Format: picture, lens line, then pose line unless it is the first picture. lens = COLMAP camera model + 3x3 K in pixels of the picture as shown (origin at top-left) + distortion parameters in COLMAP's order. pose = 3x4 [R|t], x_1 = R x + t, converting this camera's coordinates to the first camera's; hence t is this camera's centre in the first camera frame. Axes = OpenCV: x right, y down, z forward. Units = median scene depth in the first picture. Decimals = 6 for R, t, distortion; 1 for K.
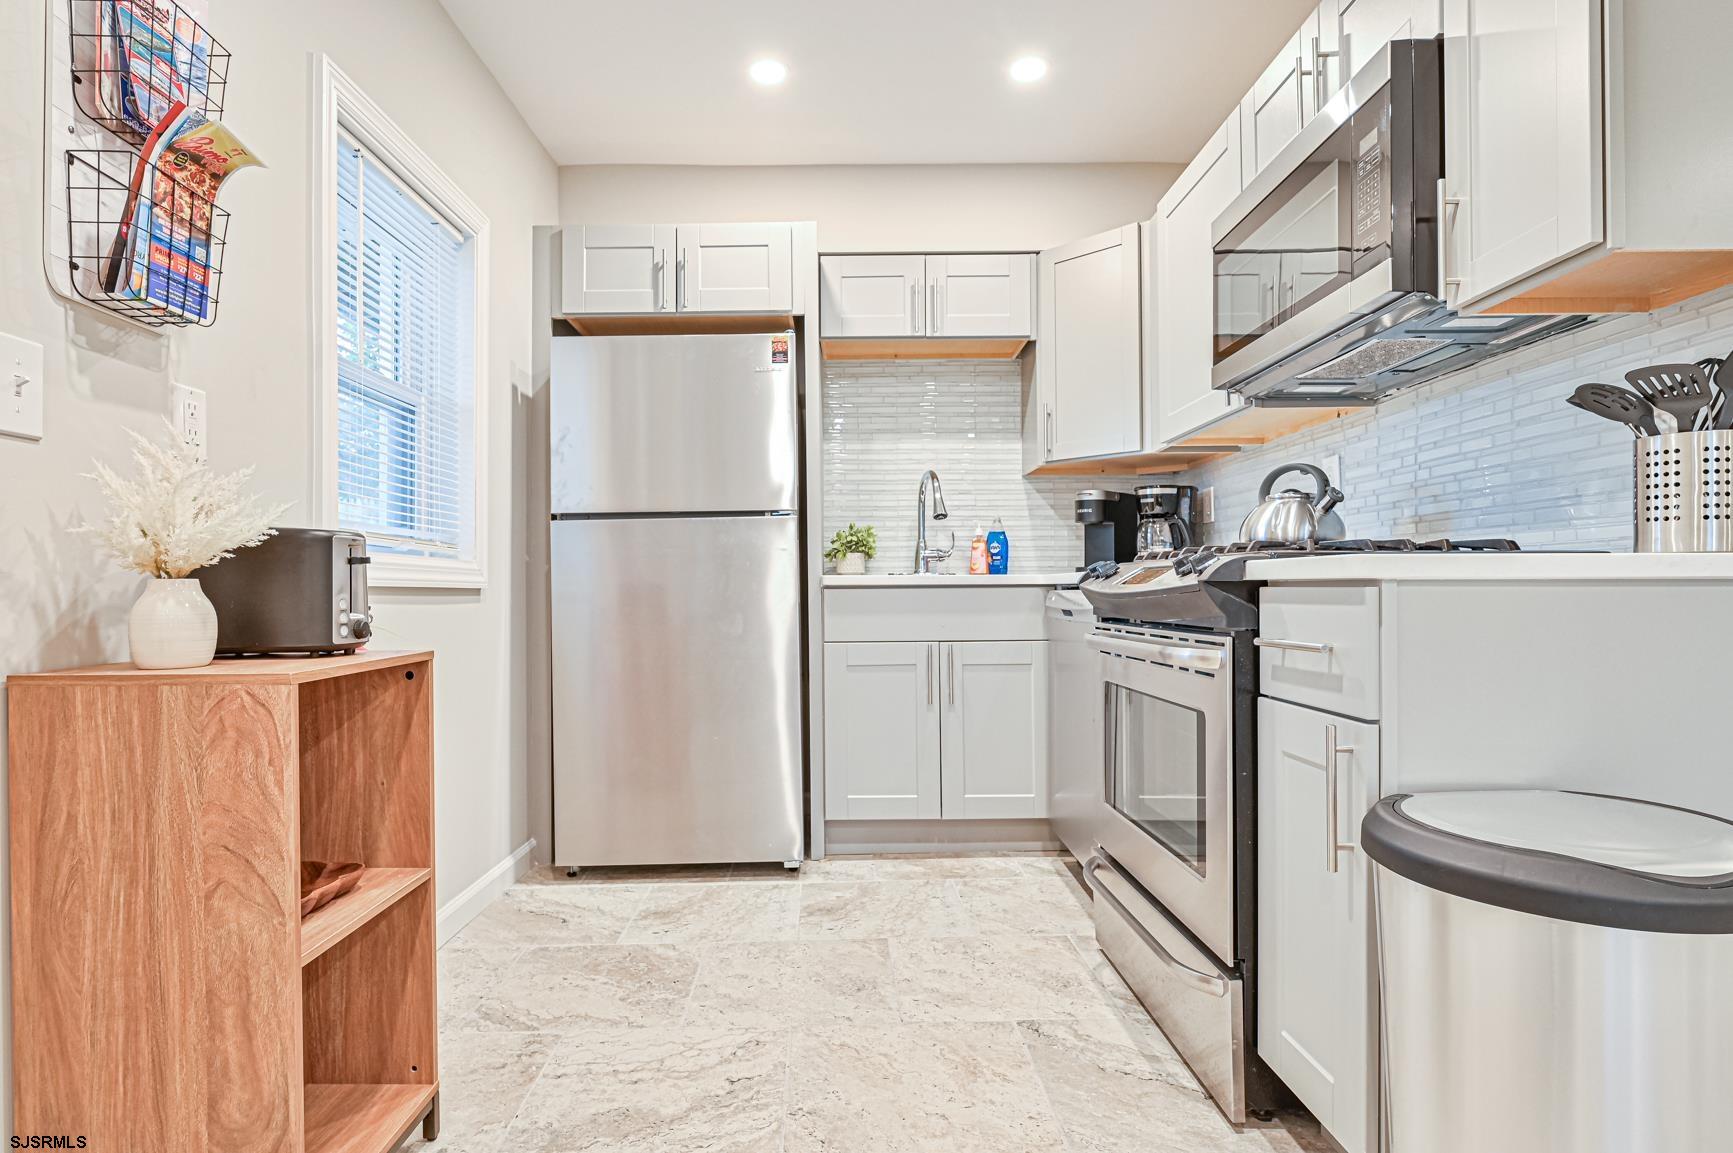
lens RADIAL K [[914.8, 0, 836.1], [0, 914.8, 580.3], [0, 0, 1]] dist [0.000202, 0.000907]
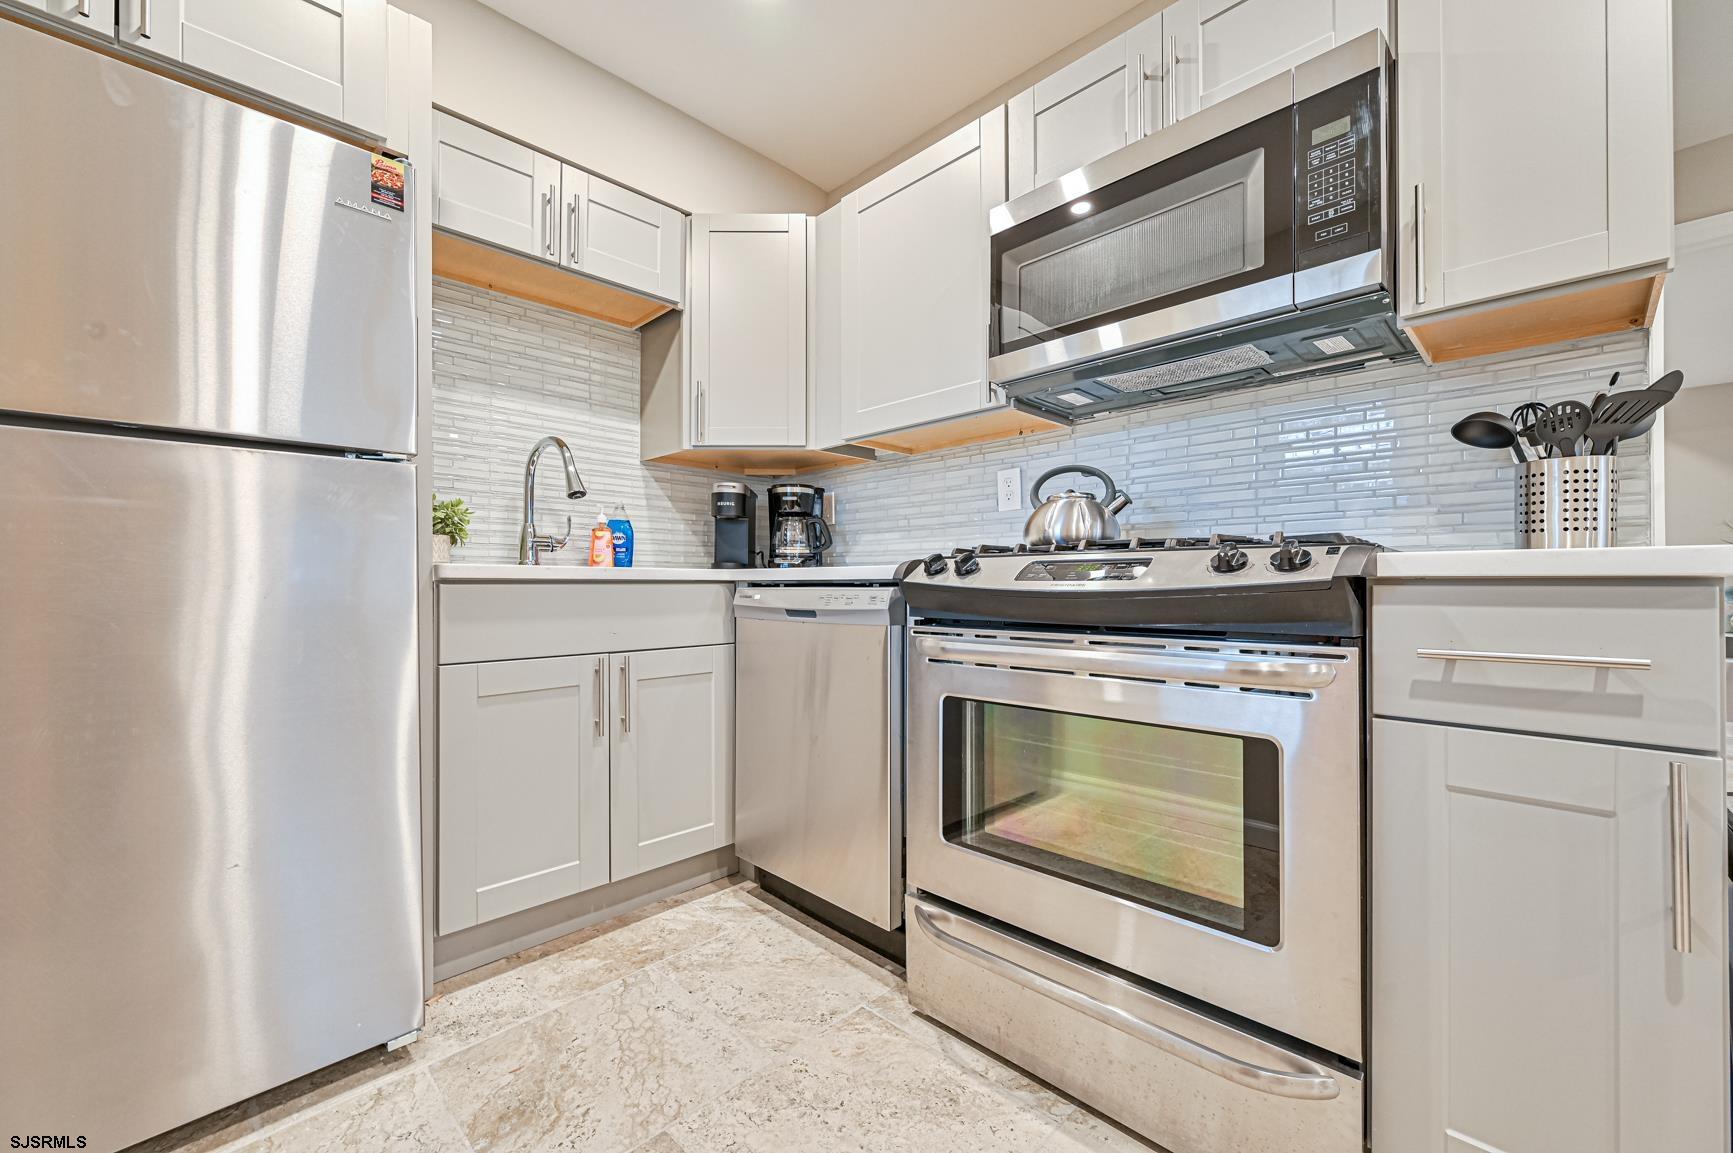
lens RADIAL K [[685.0, 0, 857.1], [0, 685.0, 578.0], [0, 0, 1]] dist [-0.003657, 0.000524]
pose [[0.704658, 0.013899, 0.709411, -0.141822], [-0.011709, 0.999900, -0.007960, 0.005381], [-0.709450, -0.002698, 0.704750, 0.417578]]
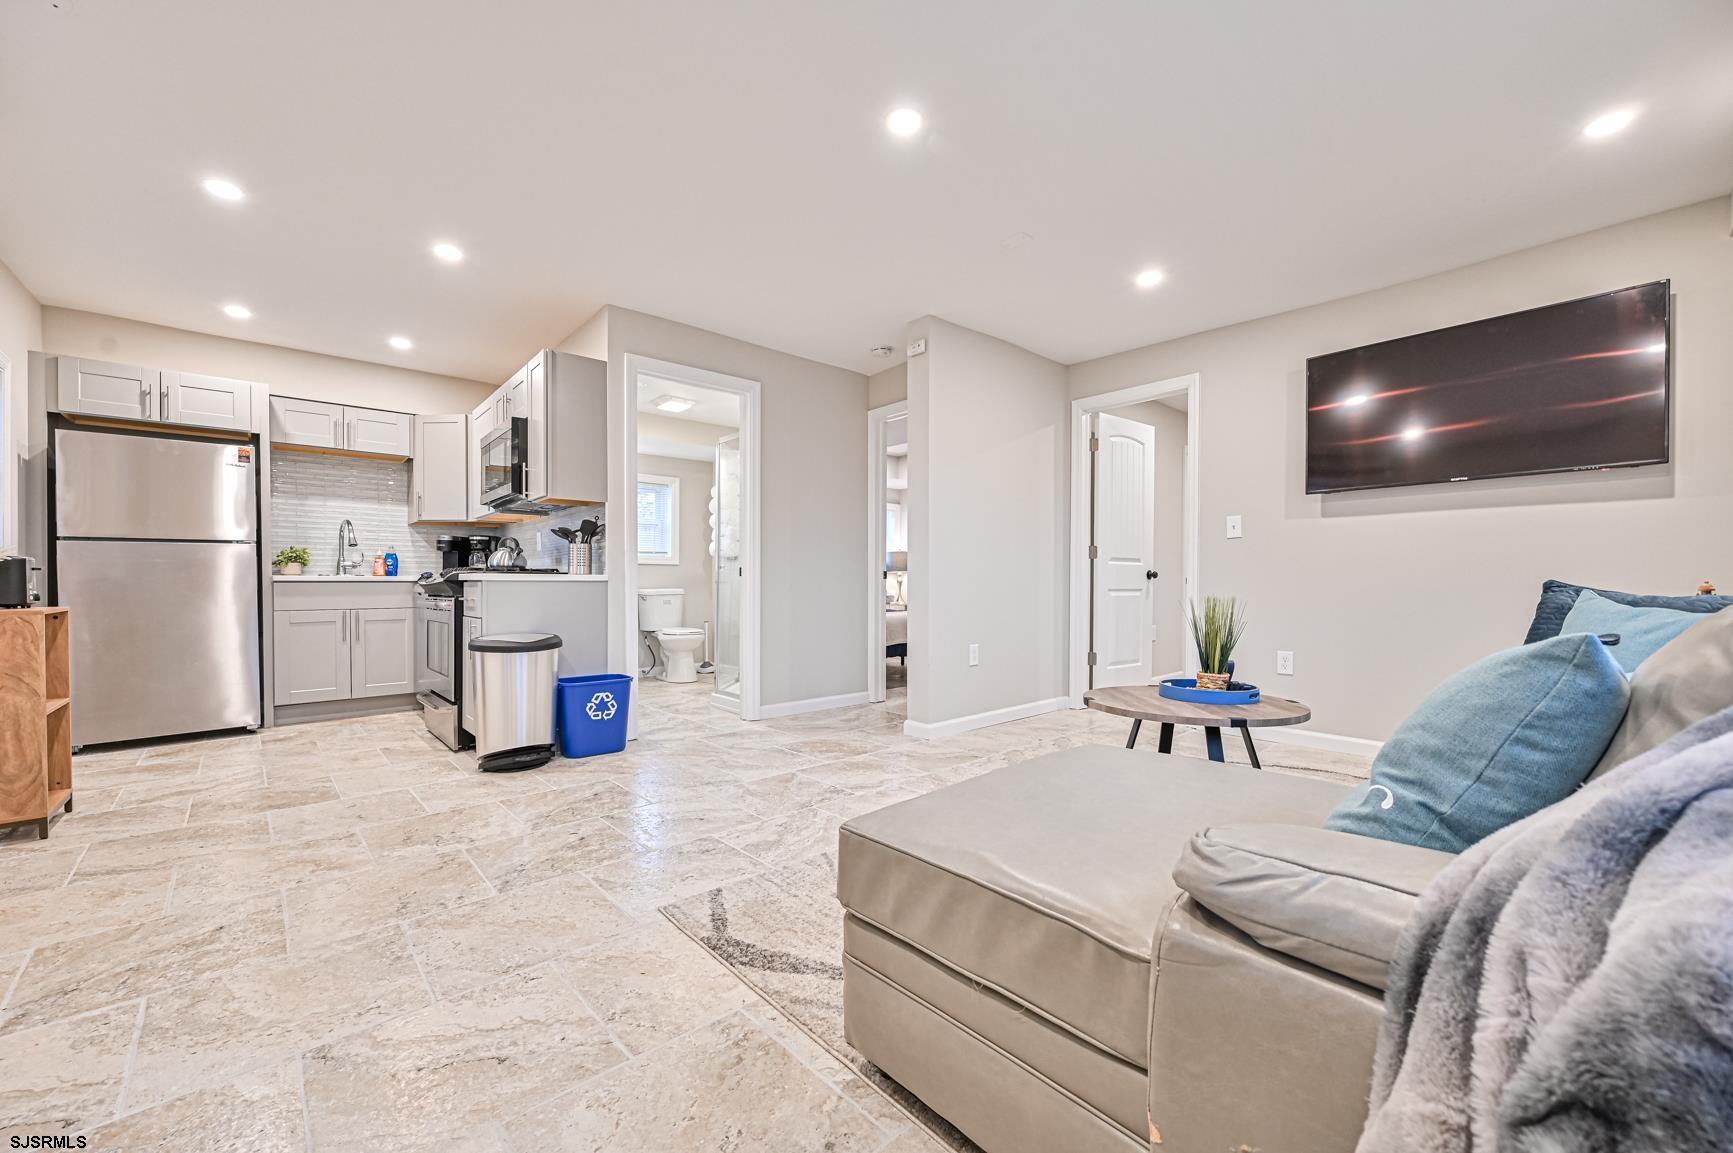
lens RADIAL K [[685.0, 0, 867.7], [0, 685.0, 585.6], [0, 0, 1]] dist [-0.003657, 0.000524]
pose [[0.745911, 0.001788, 0.666043, -0.035745], [-0.007459, 0.999956, 0.005668, -0.001927], [-0.666004, -0.009196, 0.745892, -0.802339]]
